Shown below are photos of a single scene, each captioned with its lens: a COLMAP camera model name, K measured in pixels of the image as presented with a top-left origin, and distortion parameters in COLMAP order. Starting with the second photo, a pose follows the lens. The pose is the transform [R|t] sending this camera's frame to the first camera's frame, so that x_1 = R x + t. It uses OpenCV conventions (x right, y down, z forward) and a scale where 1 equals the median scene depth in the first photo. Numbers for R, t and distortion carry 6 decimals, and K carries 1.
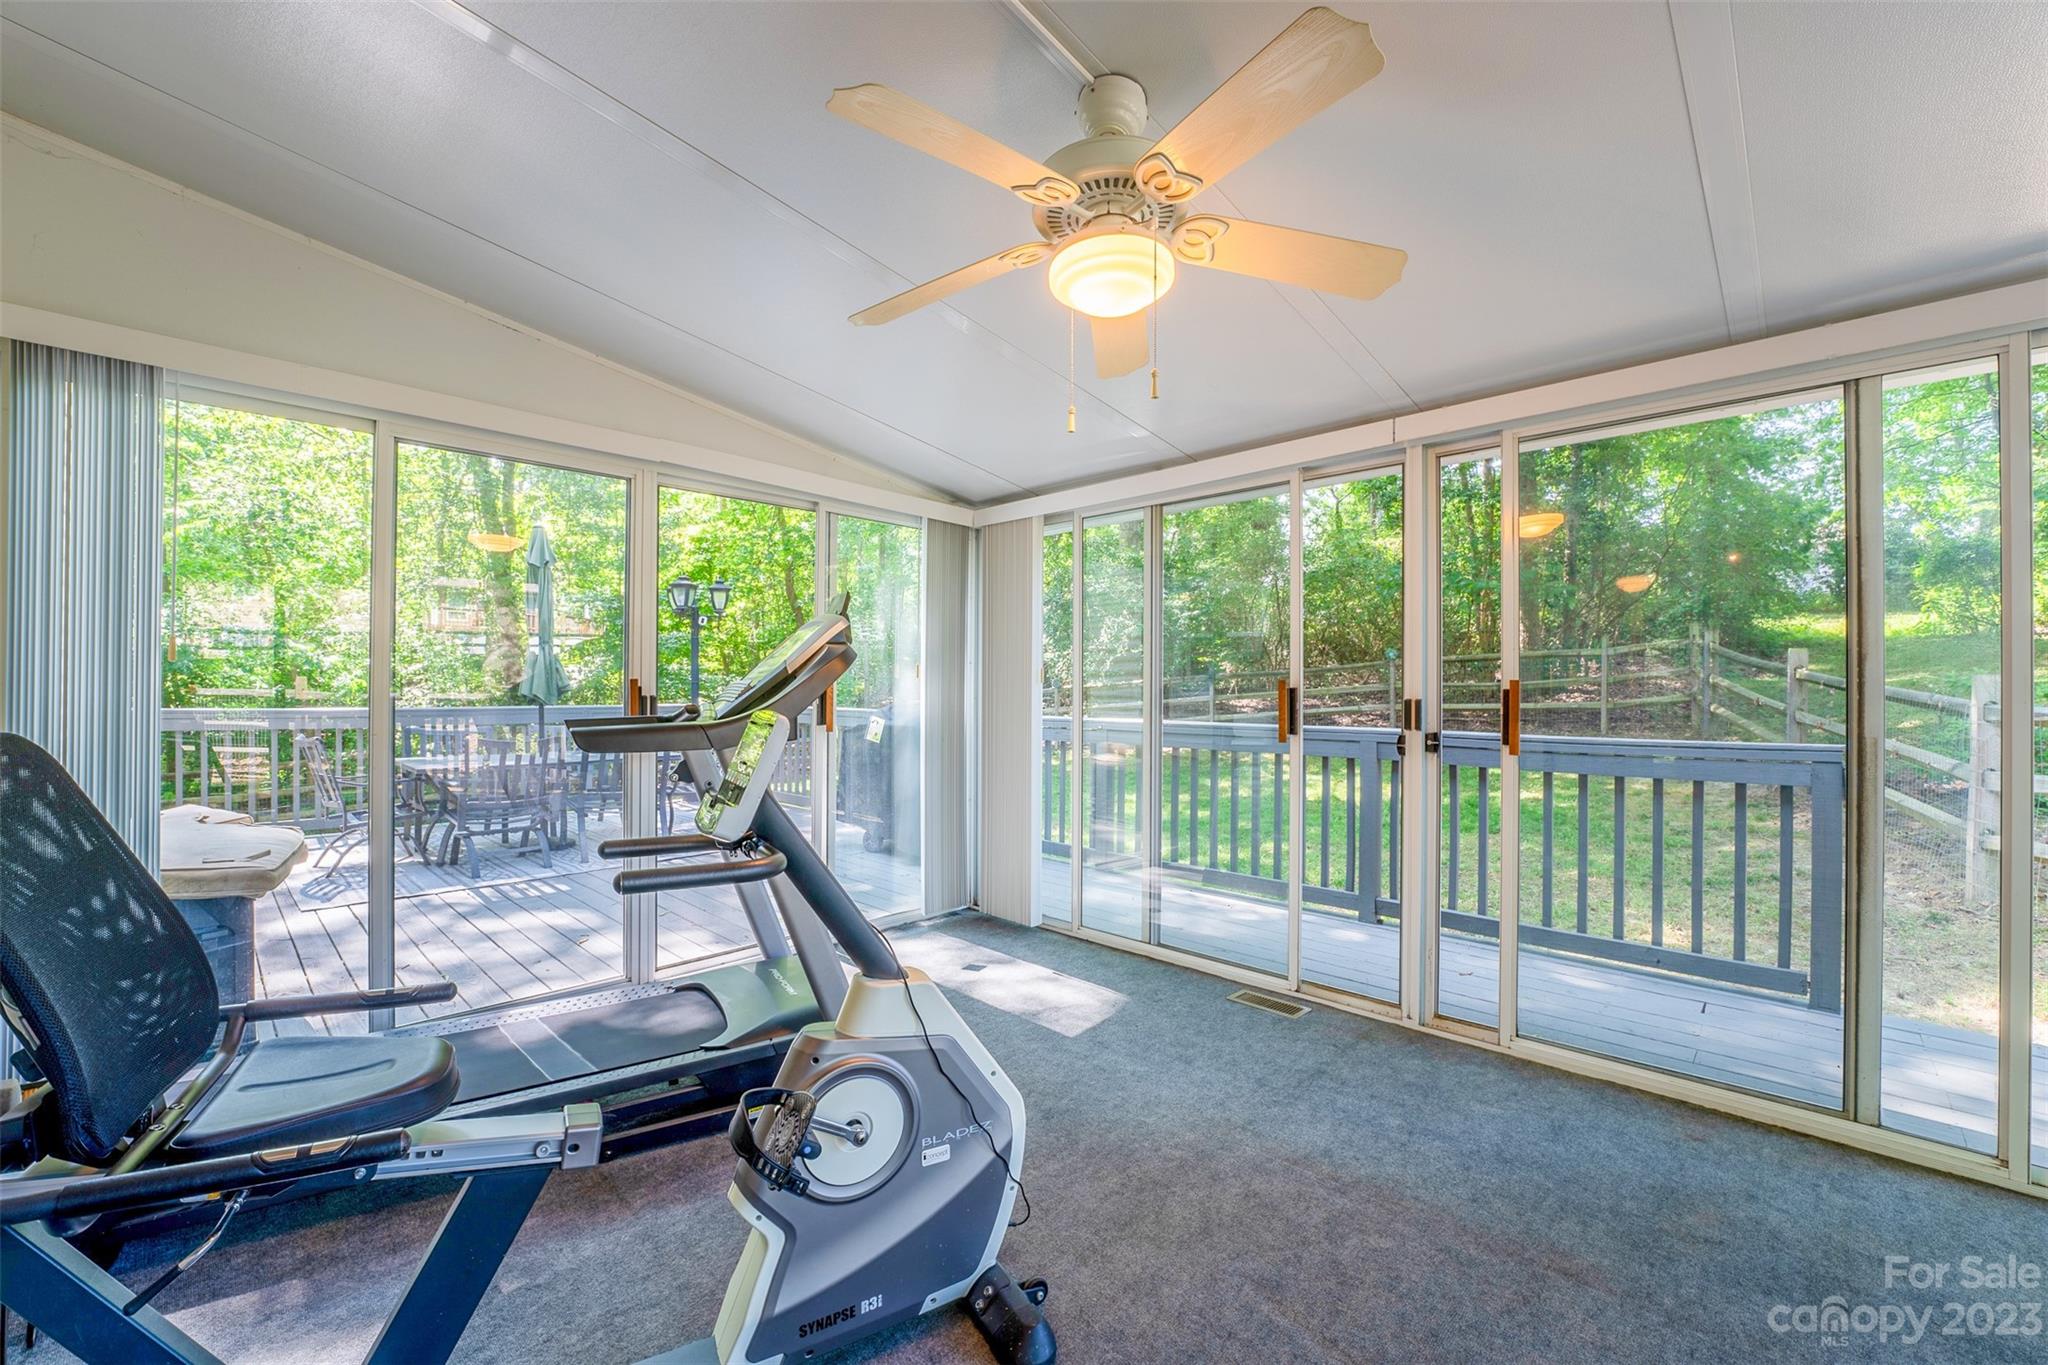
lens RADIAL K [[832.5, 0, 1030.2], [0, 832.5, 684.9], [0, 0, 1]] dist [-0.026008, 0.002152]
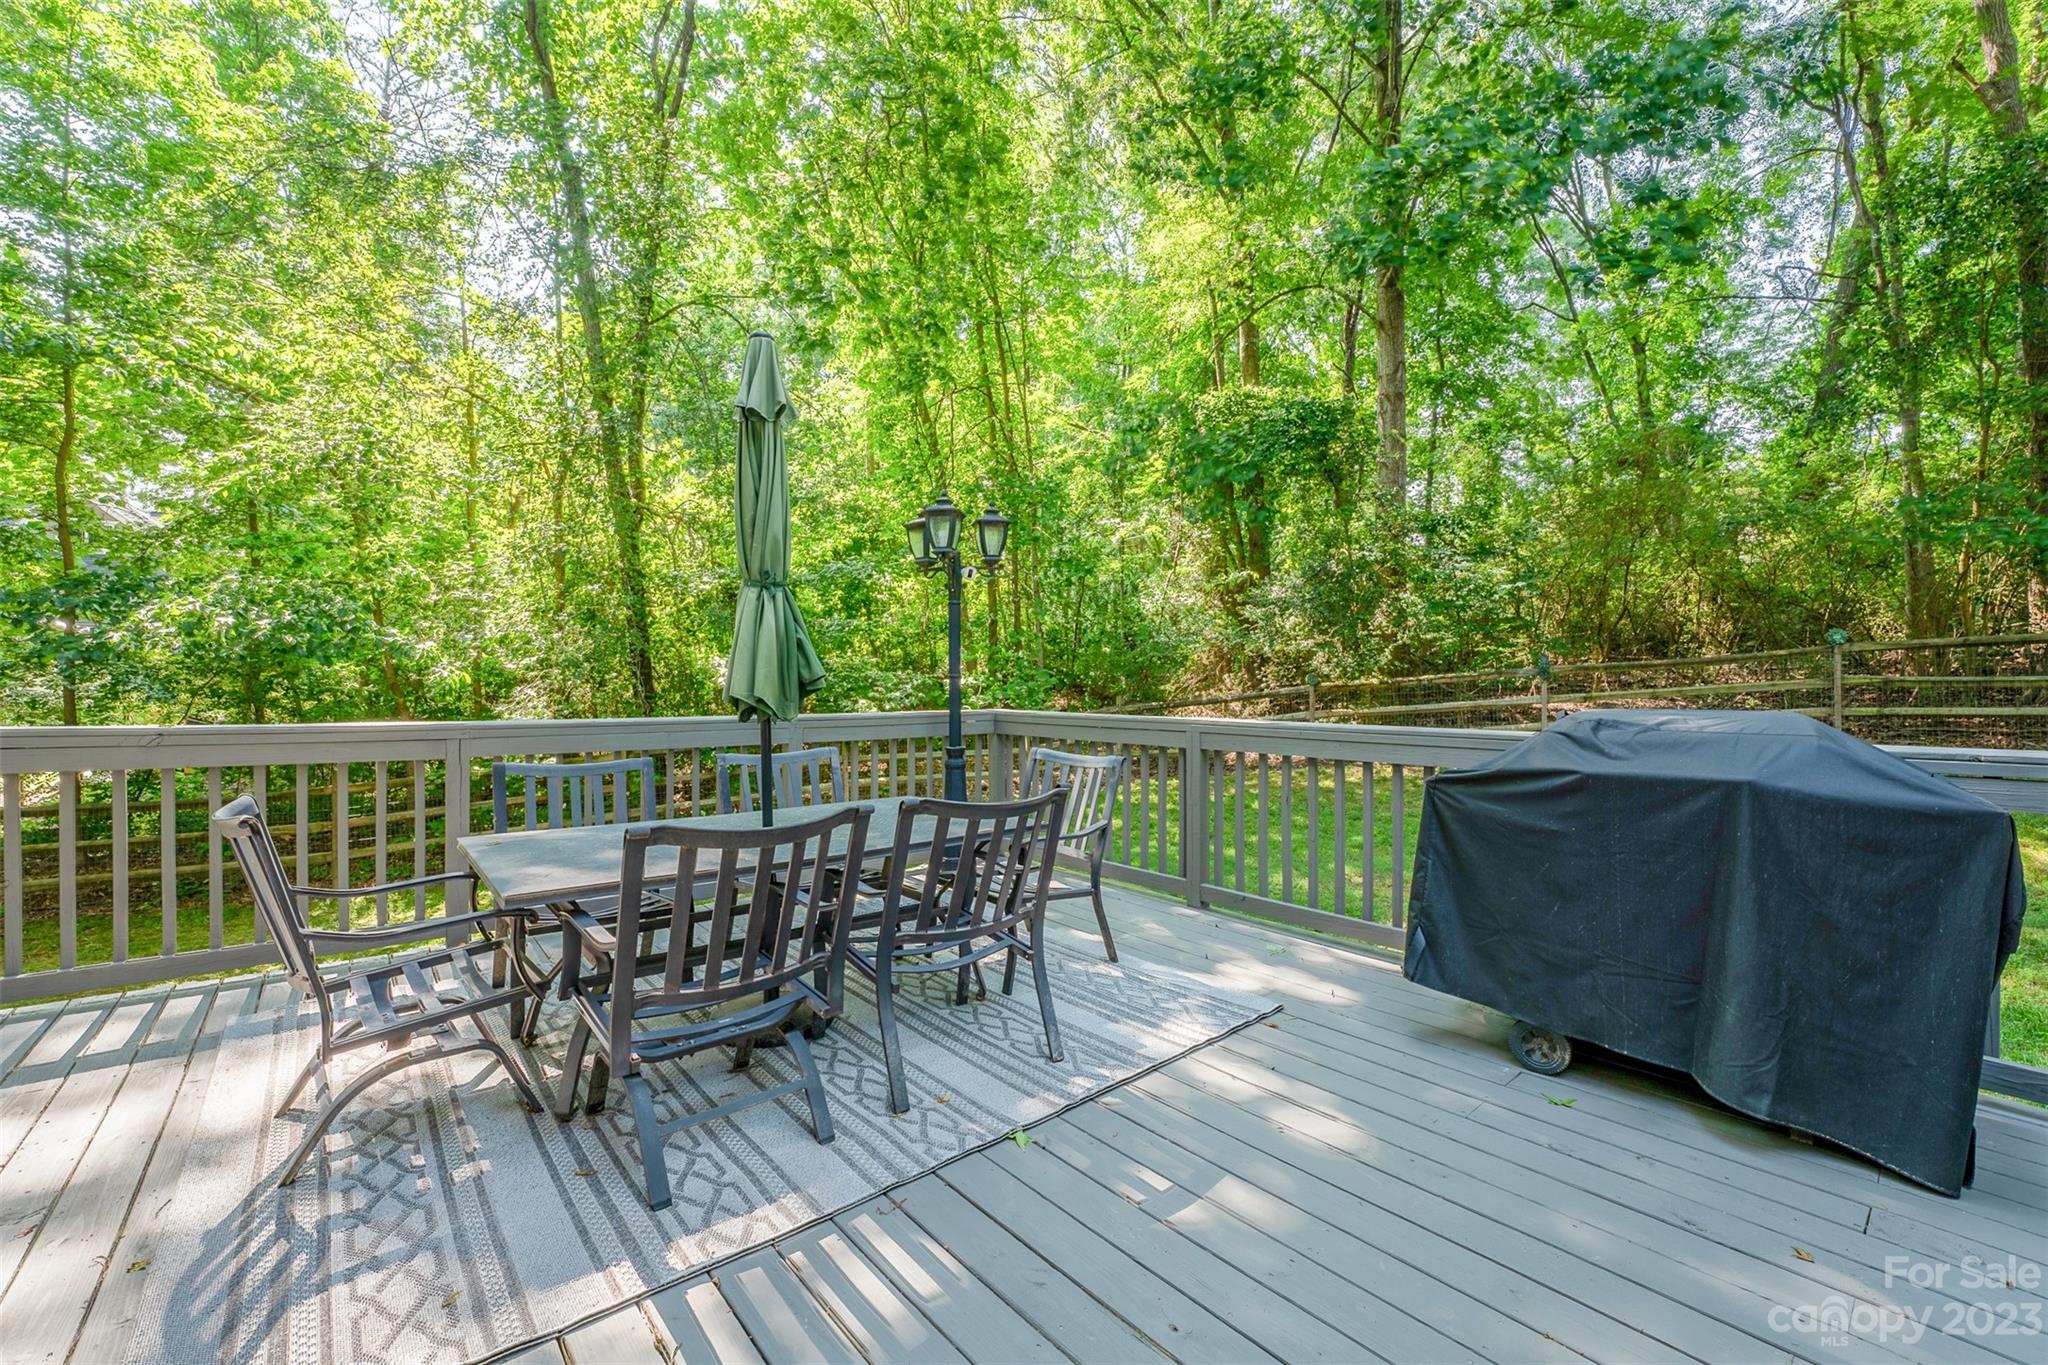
lens RADIAL K [[832.5, 0, 1019.3], [0, 832.5, 687.7], [0, 0, 1]] dist [-0.026008, 0.002152]
pose [[0.993700, -0.000977, -0.112069, -0.216865], [0.001438, 0.999991, 0.004034, 0.003028], [0.112064, -0.004170, 0.993692, 0.300191]]
